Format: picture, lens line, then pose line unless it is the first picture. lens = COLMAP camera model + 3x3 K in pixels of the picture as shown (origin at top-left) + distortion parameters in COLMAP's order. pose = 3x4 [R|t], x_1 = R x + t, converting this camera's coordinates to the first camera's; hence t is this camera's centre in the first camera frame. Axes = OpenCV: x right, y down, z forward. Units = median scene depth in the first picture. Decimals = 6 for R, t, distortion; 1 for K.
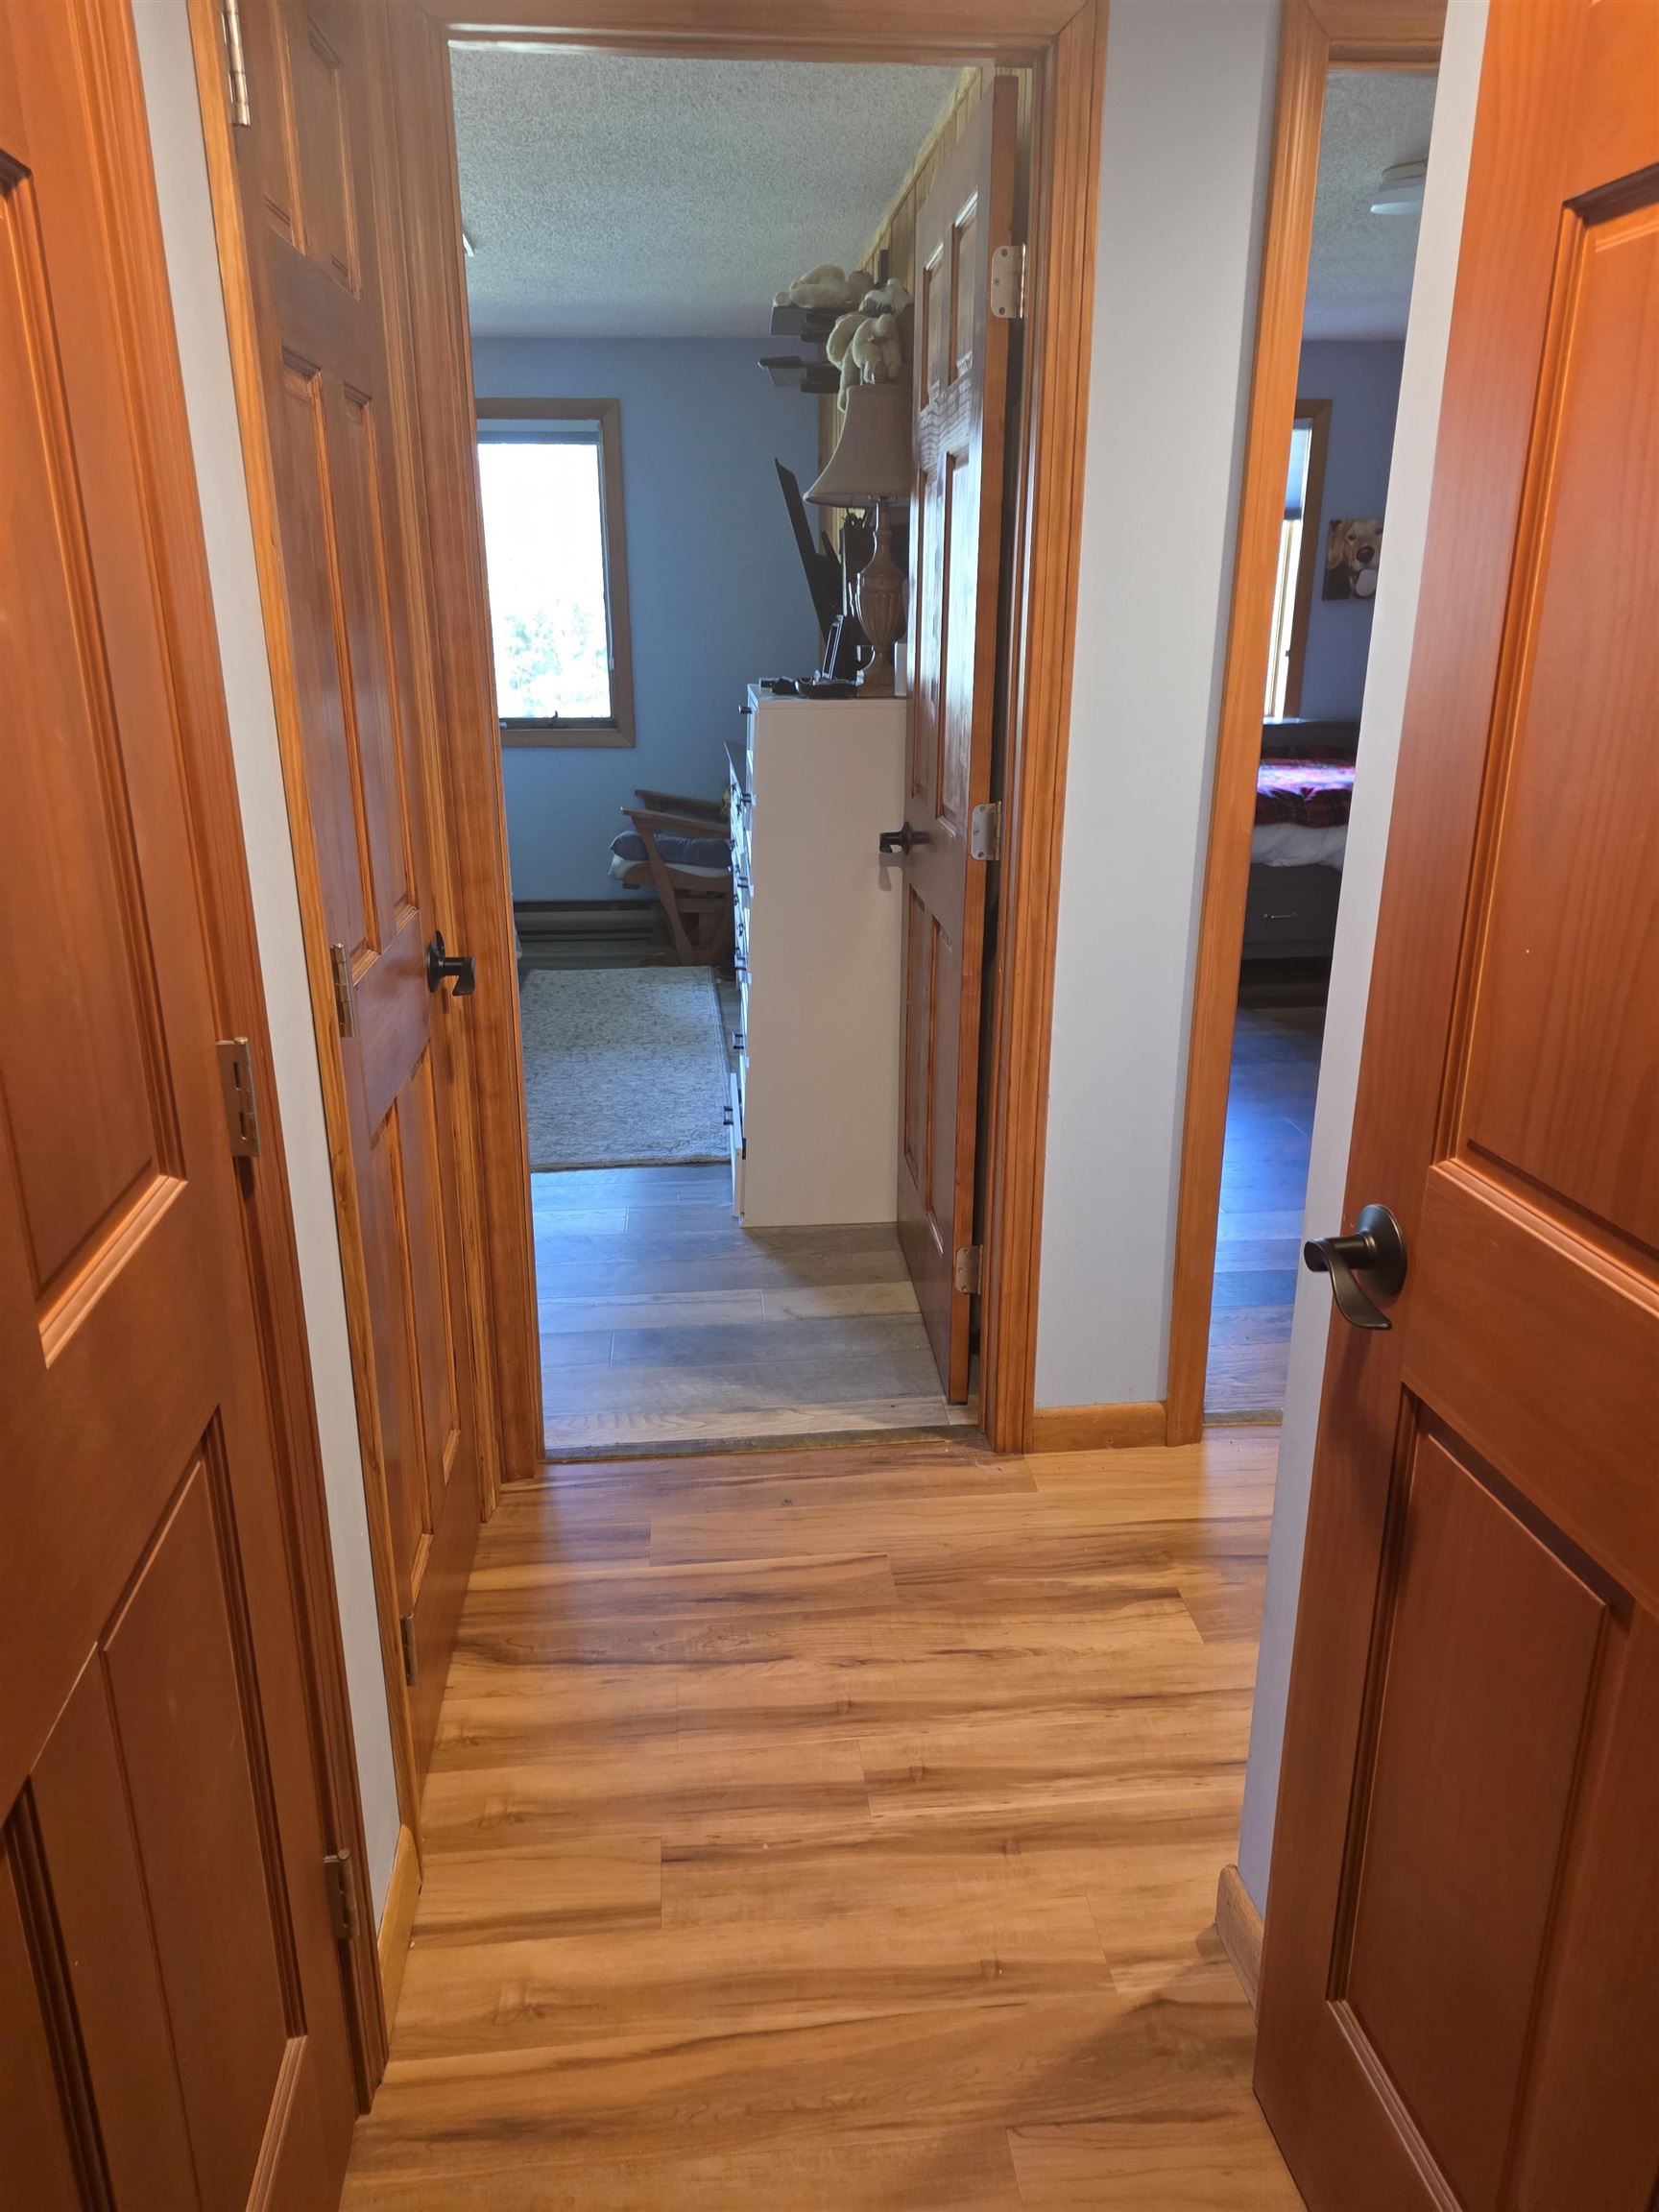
lens RADIAL K [[1469.4, 0, 827.7], [0, 1469.4, 1070.4], [0, 0, 1]] dist [0.084789, -0.052593]
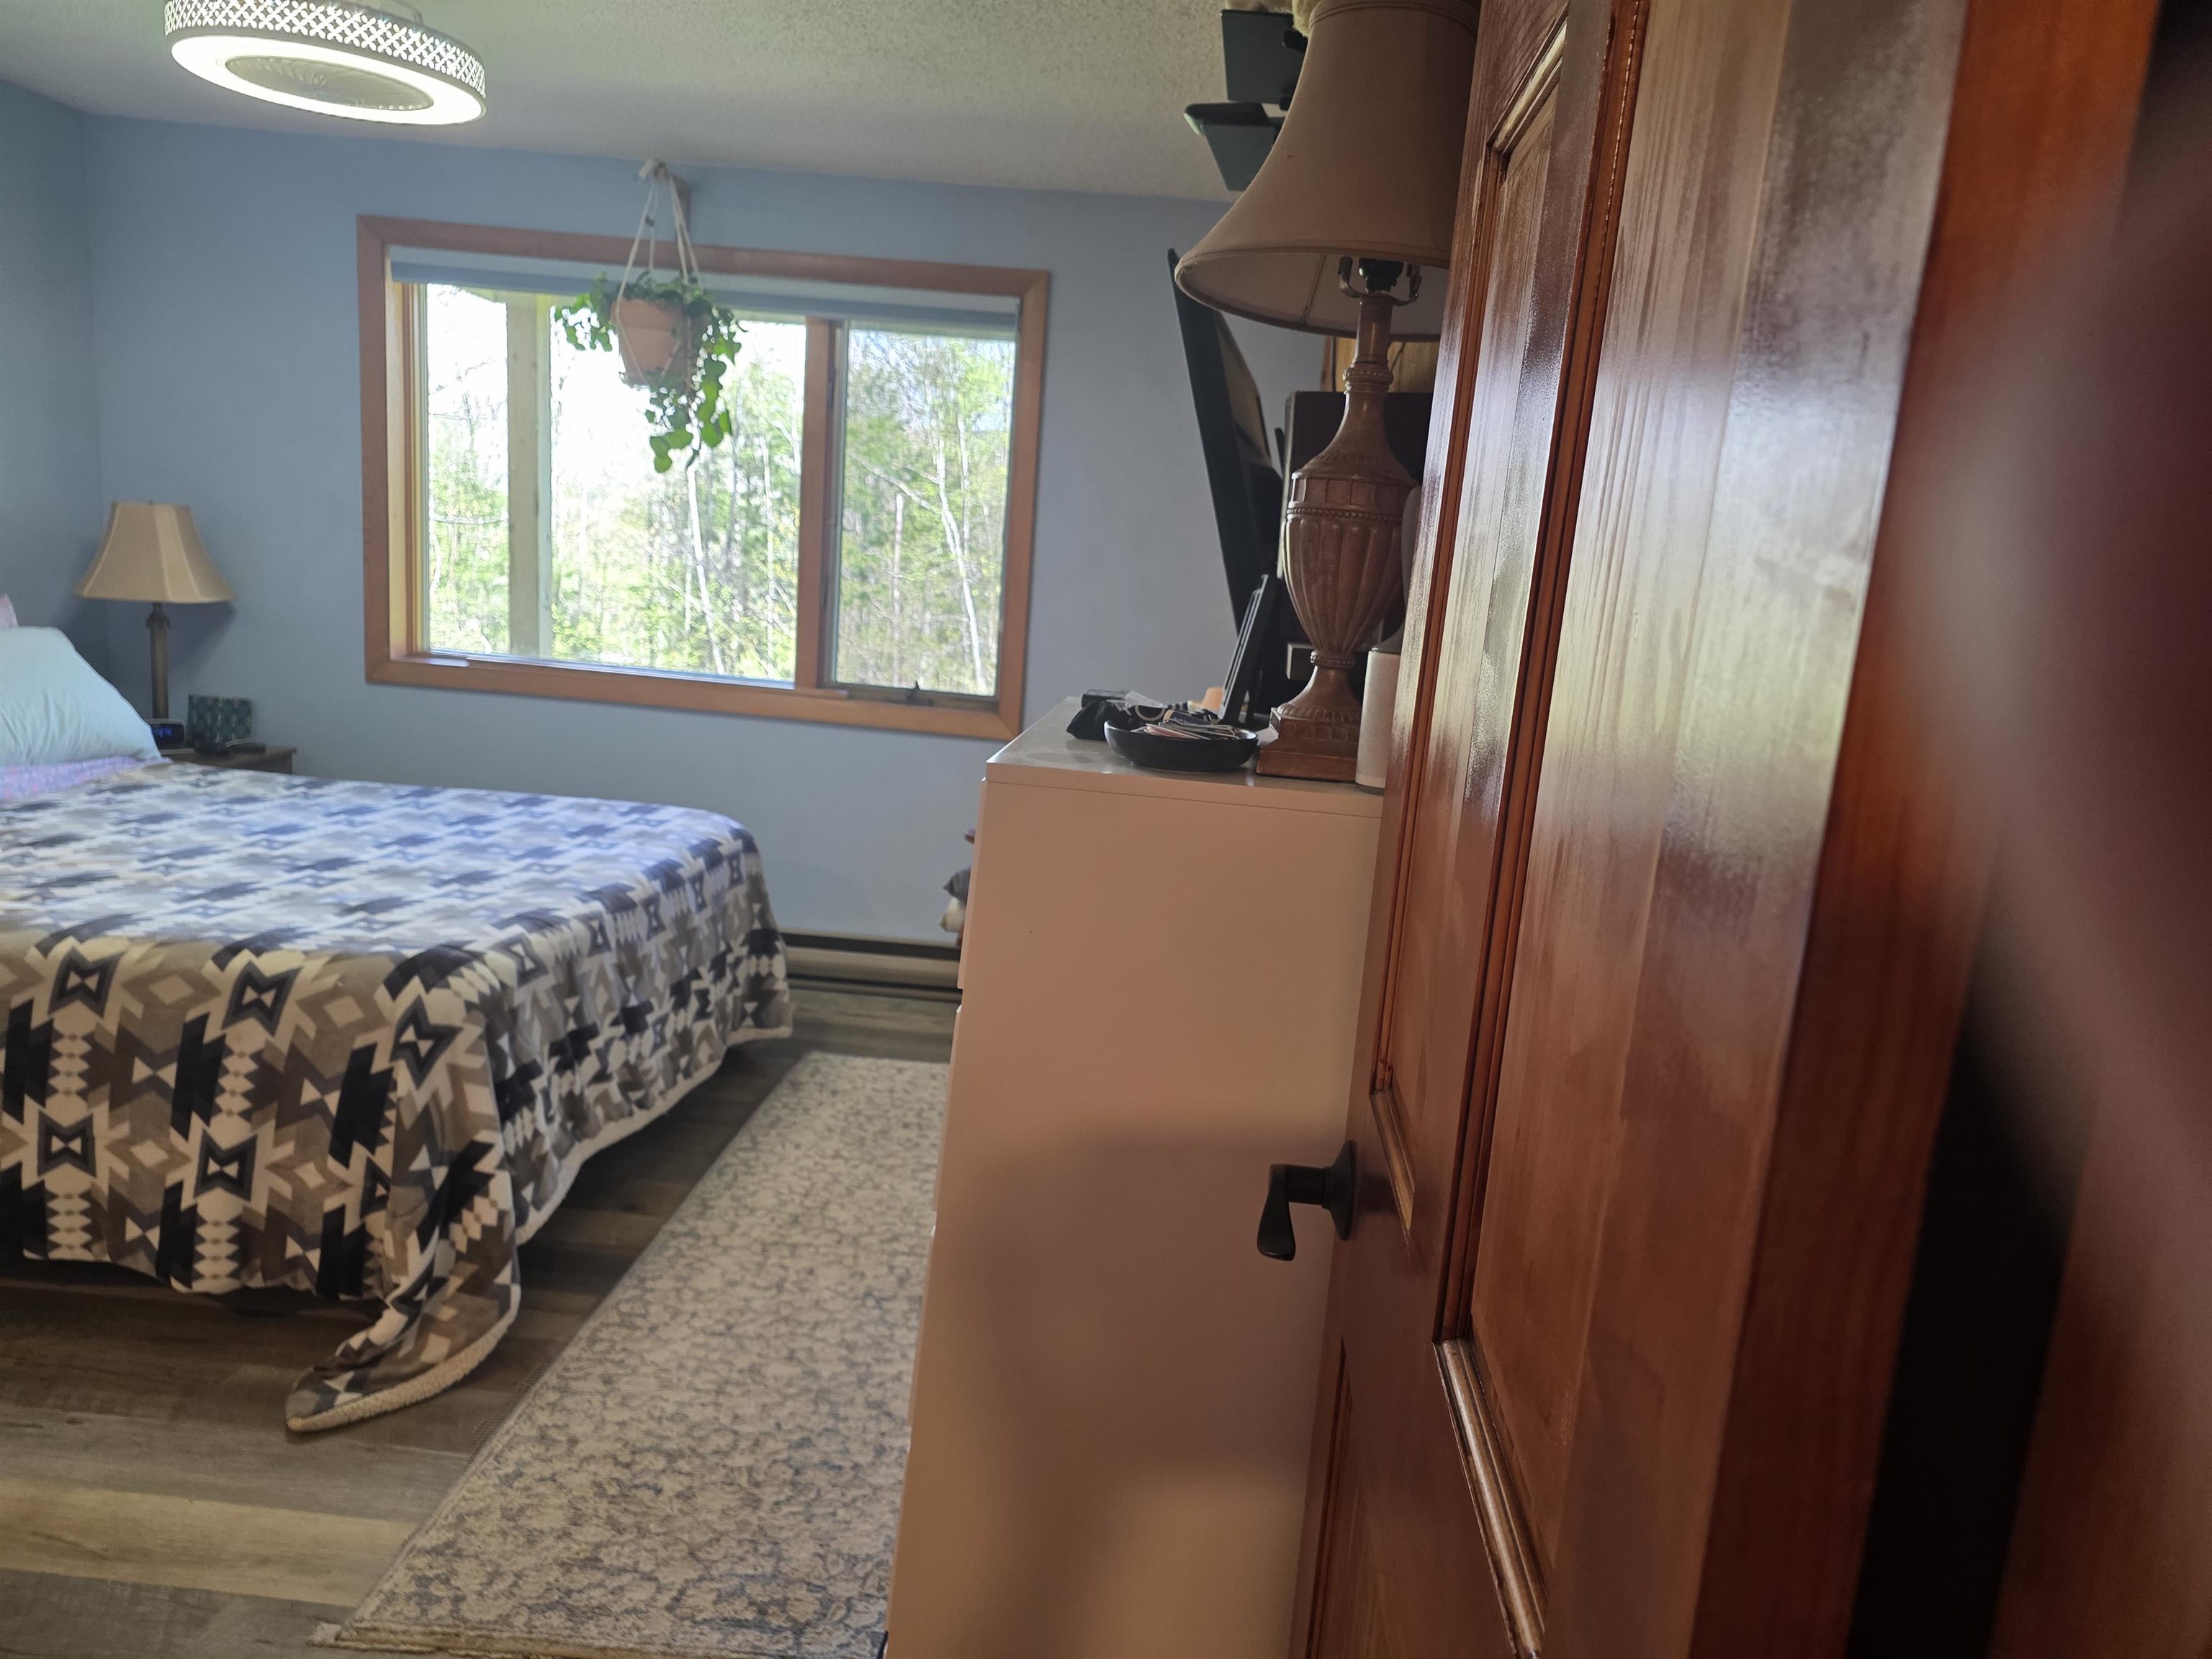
lens RADIAL K [[1472.0, 0, 1140.2], [0, 1472.0, 827.5], [0, 0, 1]] dist [0.050697, -0.047950]
pose [[0.985984, 0.109410, -0.125955, 0.021697], [-0.125382, 0.983975, -0.126776, -0.102741], [0.110066, 0.140792, 0.983902, 0.345272]]
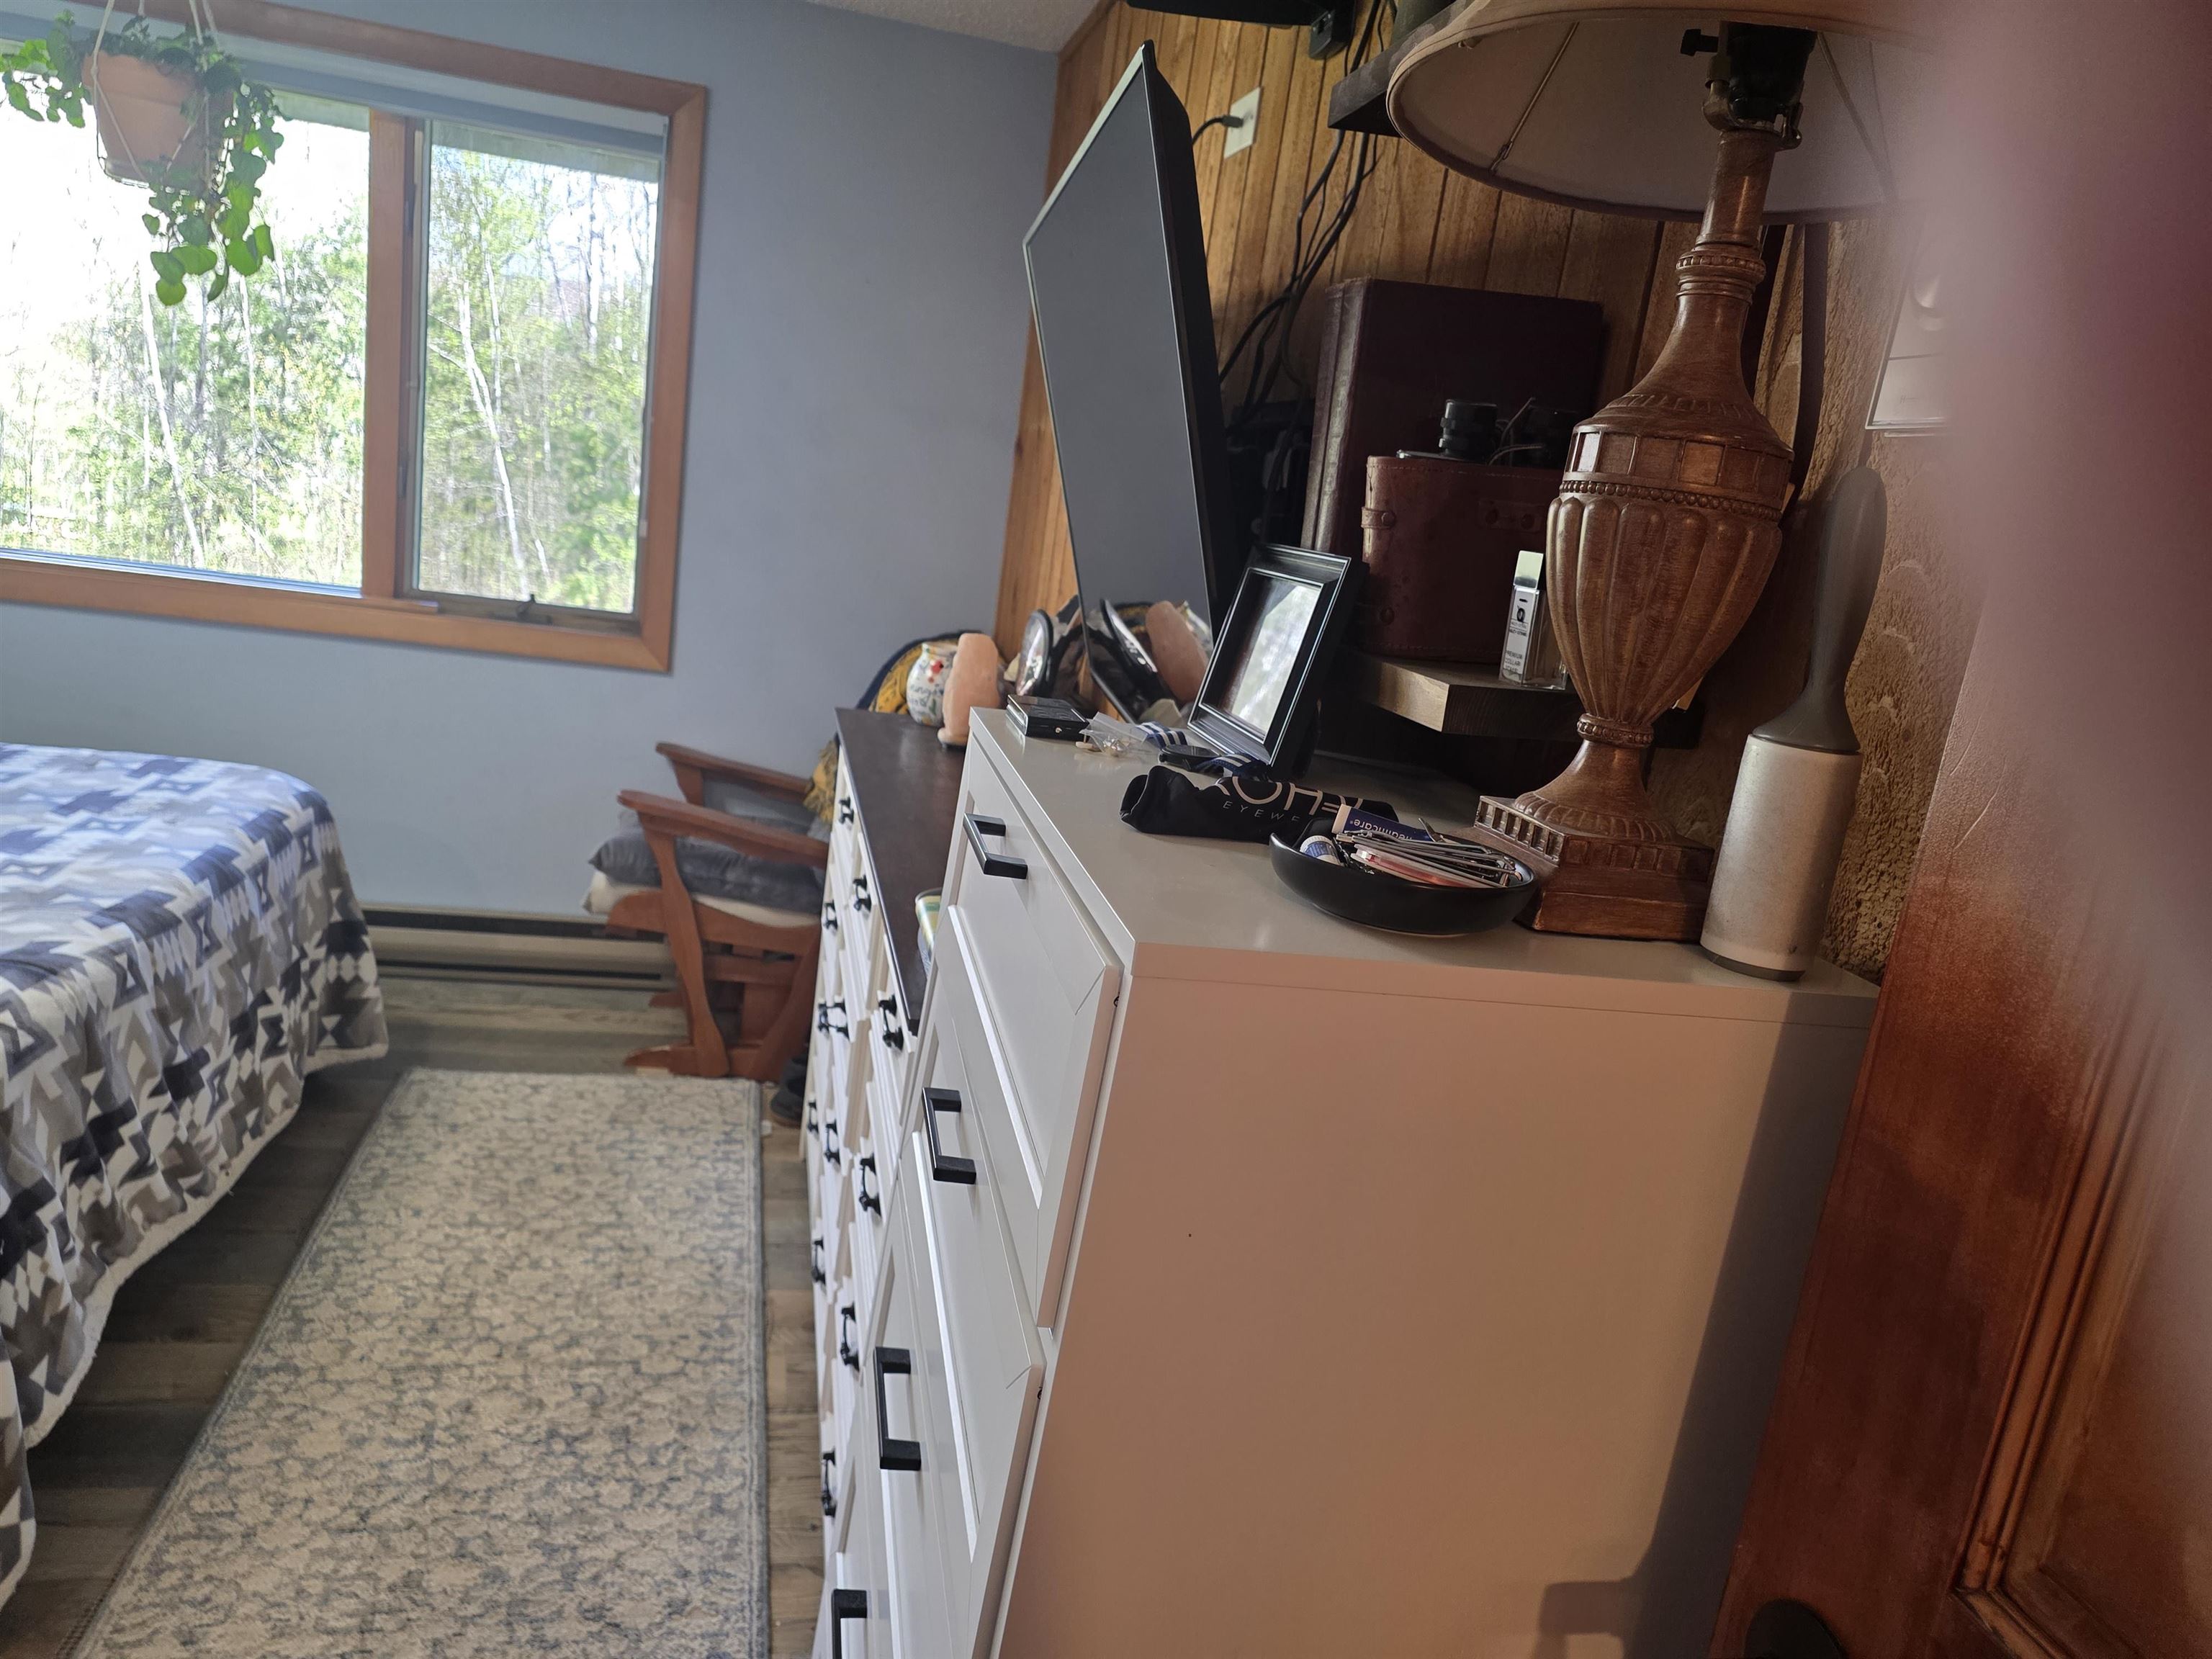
lens RADIAL K [[1495.3, 0, 1106.0], [0, 1495.3, 829.5], [0, 0, 1]] dist [0.010611, 0.001839]
pose [[0.983367, 0.106936, 0.146816, -0.043450], [-0.095278, 0.991876, -0.084285, -0.132829], [-0.154636, 0.068895, 0.985566, 0.429850]]
